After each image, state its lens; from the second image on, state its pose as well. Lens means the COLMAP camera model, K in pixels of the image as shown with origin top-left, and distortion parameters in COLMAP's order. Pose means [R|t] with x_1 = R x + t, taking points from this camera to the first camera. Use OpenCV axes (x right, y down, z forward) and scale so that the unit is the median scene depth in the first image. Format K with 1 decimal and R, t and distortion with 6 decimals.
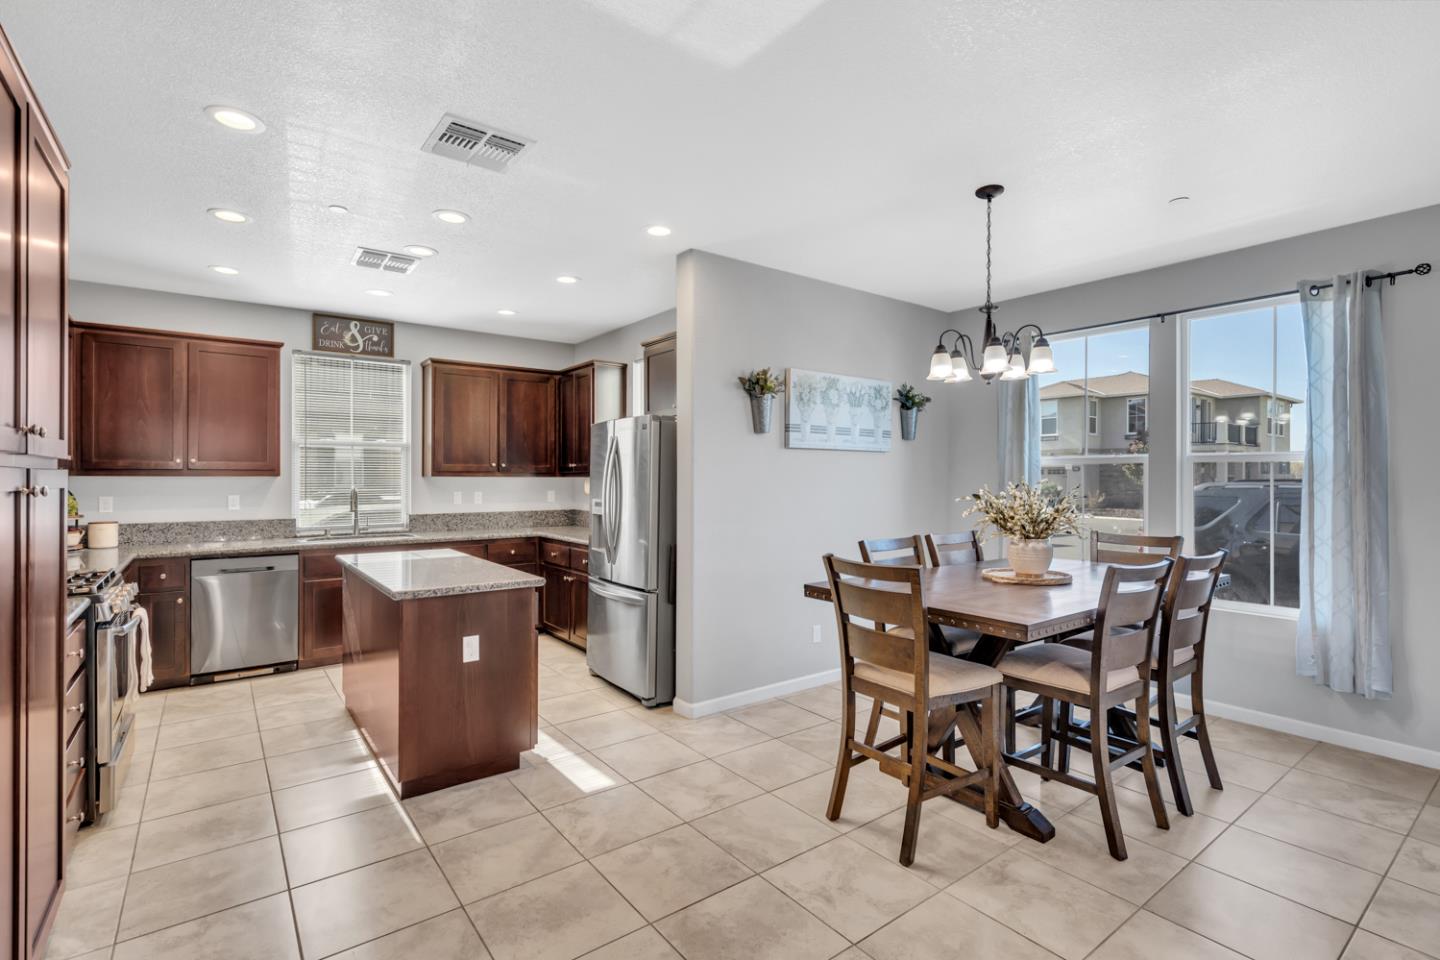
lens RADIAL K [[668.8, 0, 715.4], [0, 668.8, 476.3], [0, 0, 1]] dist [-0.003671, 0.000573]
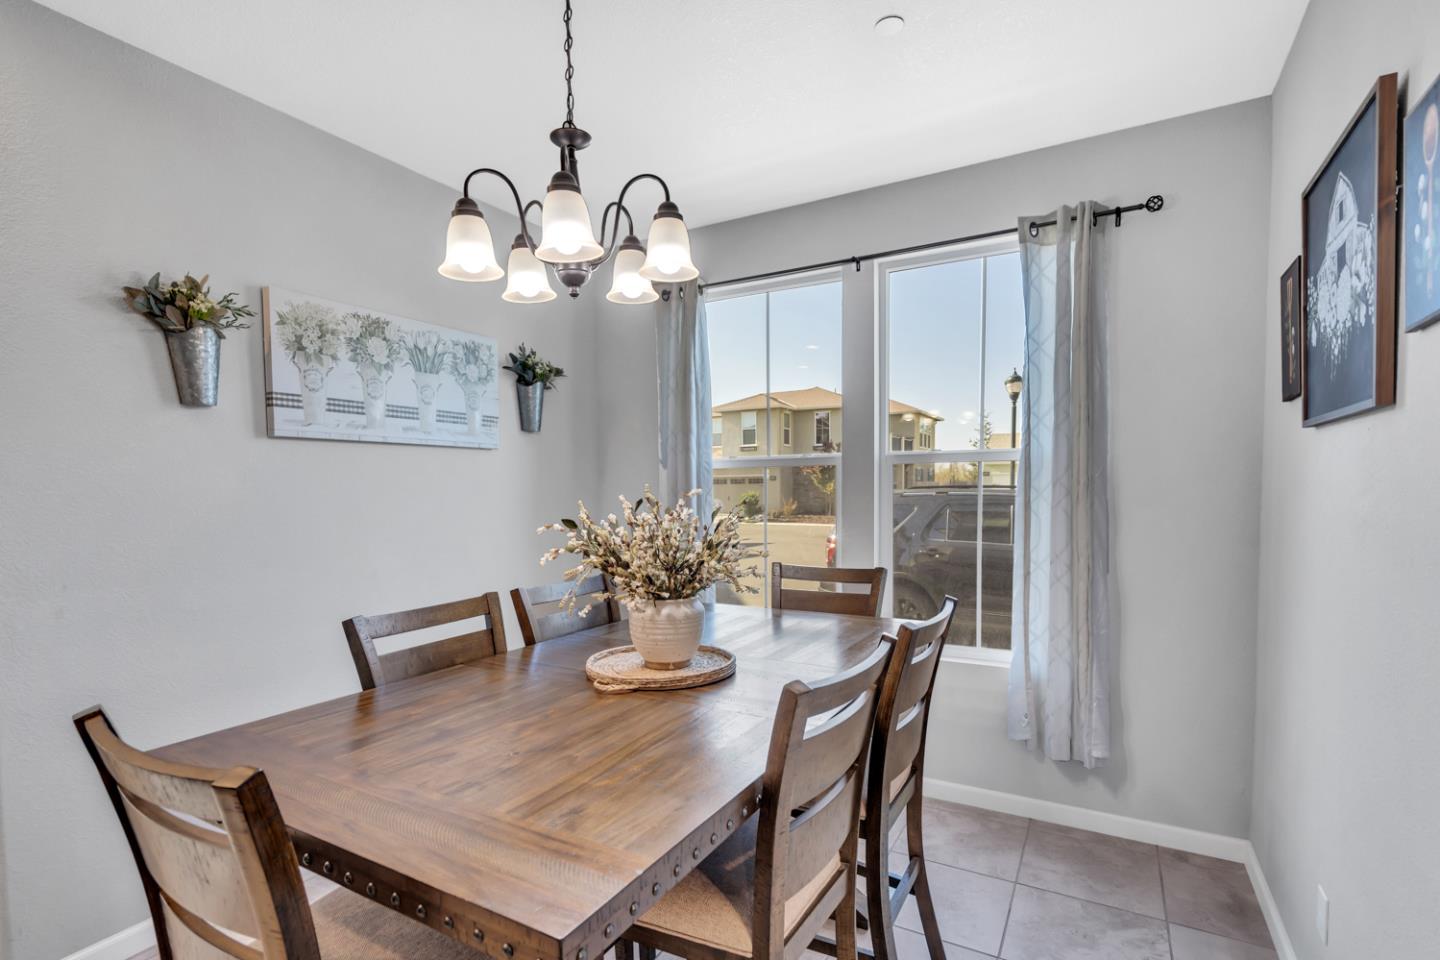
lens RADIAL K [[690.7, 0, 710.6], [0, 690.7, 525.8], [0, 0, 1]] dist [-0.001482, -0.000058]
pose [[0.919926, -0.034180, 0.390600, 0.206497], [0.012930, 0.998296, 0.056904, 0.001598], [-0.391880, -0.047297, 0.918800, 0.338126]]
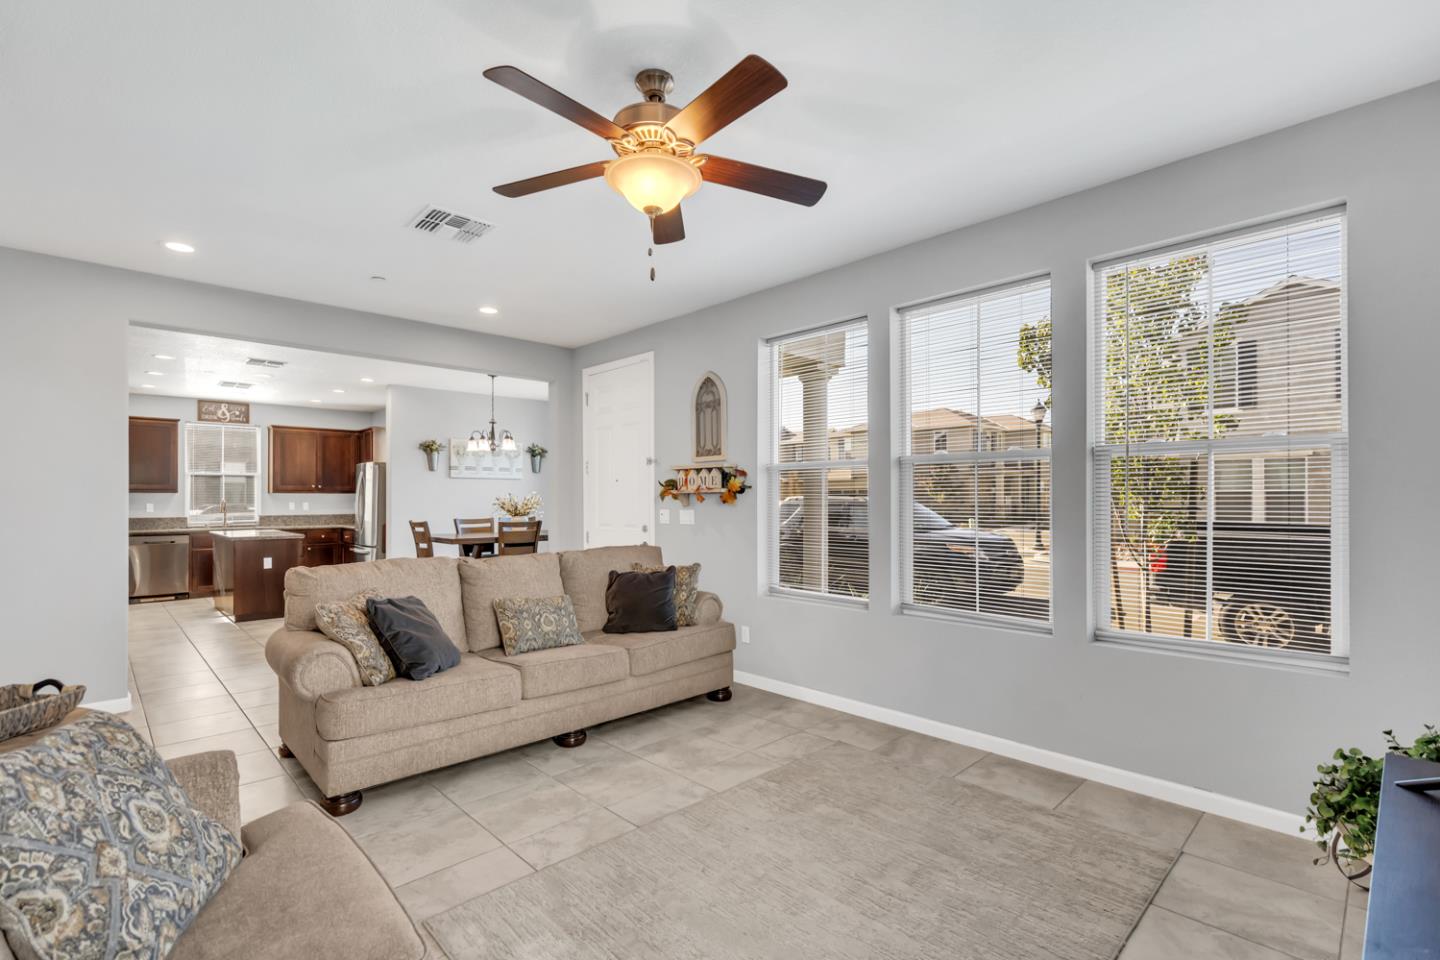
lens RADIAL K [[659.1, 0, 710.6], [0, 659.1, 493.7], [0, 0, 1]] dist [0.001035, 0.000429]
pose [[0.993646, -0.003496, 0.112495, 0.648064], [0.004143, 0.999976, -0.005520, 0.020218], [-0.112473, 0.005951, 0.993637, -1.046870]]
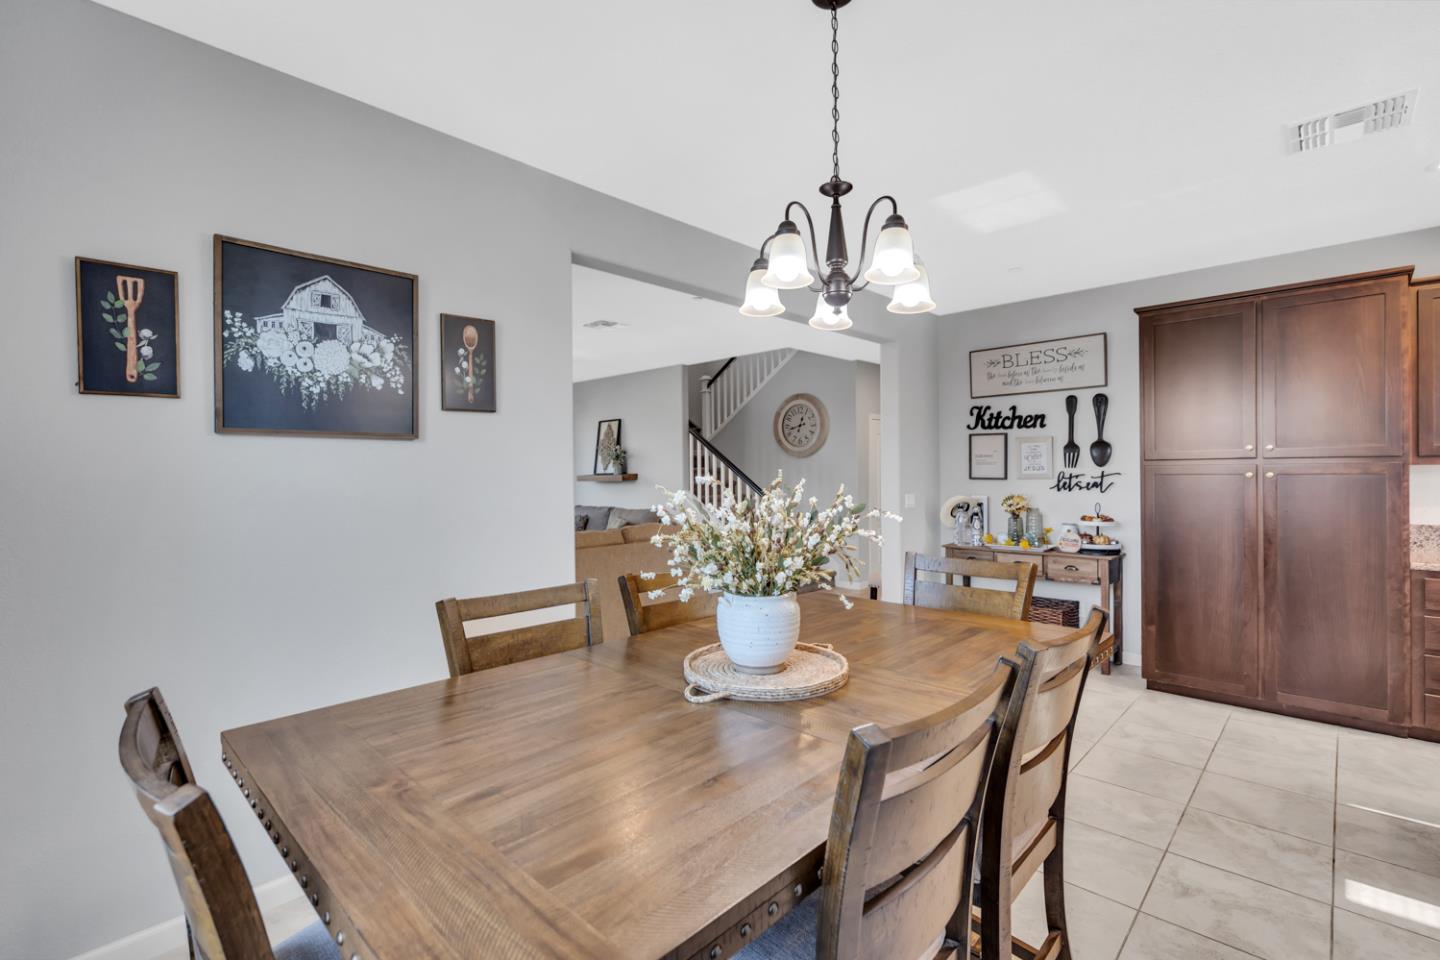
lens RADIAL K [[653.0, 0, 716.3], [0, 653.0, 478.9], [0, 0, 1]] dist [-0.003867, 0.000002]
pose [[-0.987168, 0.009333, -0.159415, 0.422213], [0.008343, 0.999942, 0.006879, 0.002273], [0.159470, 0.005461, -0.987188, 1.079087]]
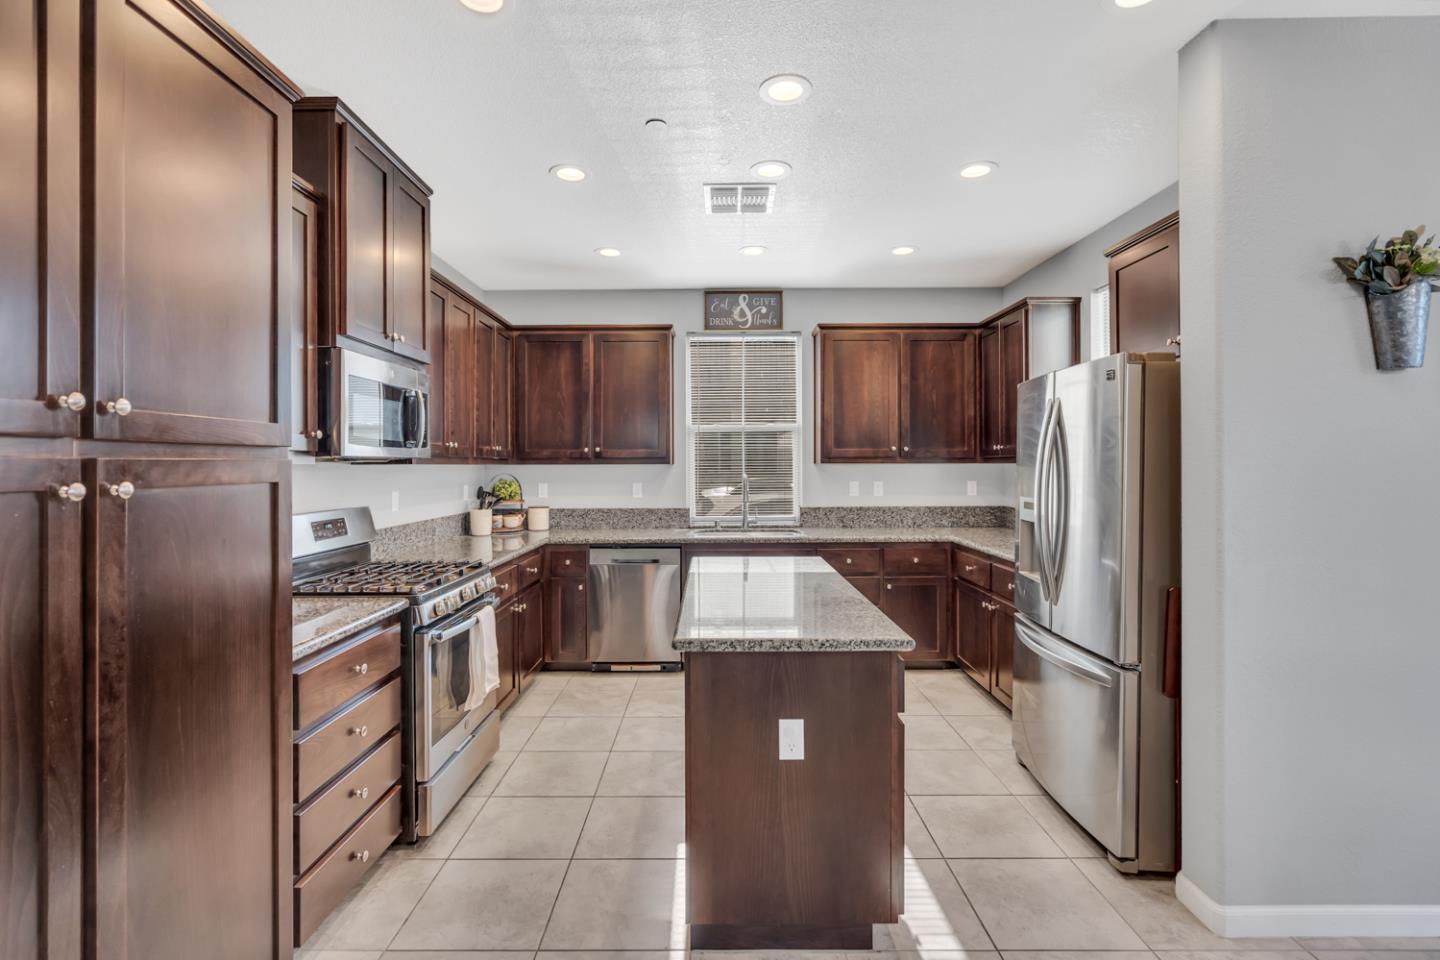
lens RADIAL K [[660.2, 0, 714.6], [0, 660.2, 462.8], [0, 0, 1]] dist [-0.000944, 0.000616]
pose [[0.797576, -0.005076, -0.603197, -0.033281], [0.005803, 0.999983, -0.000742, -0.000864], [0.603191, -0.002909, 0.797592, 0.316488]]
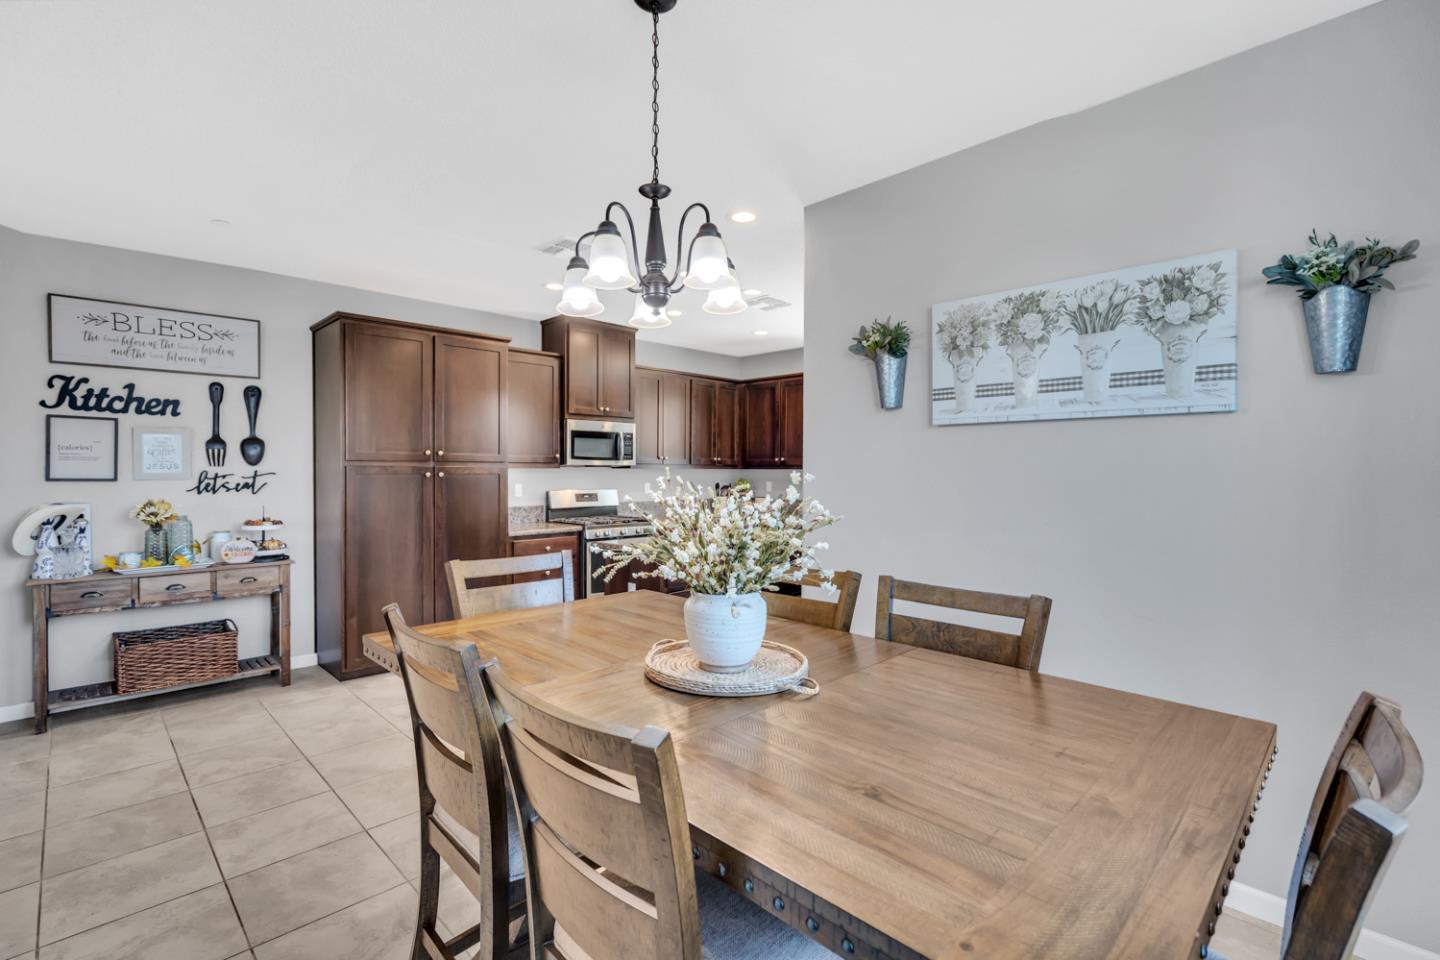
lens RADIAL K [[653.0, 0, 716.3], [0, 653.0, 478.9], [0, 0, 1]] dist [-0.003867, 0.000002]
pose [[0.139376, 0.013784, -0.990144, 0.695077], [-0.000116, 0.999903, 0.013903, 0.000909], [0.990240, -0.001823, 0.139364, 0.674446]]
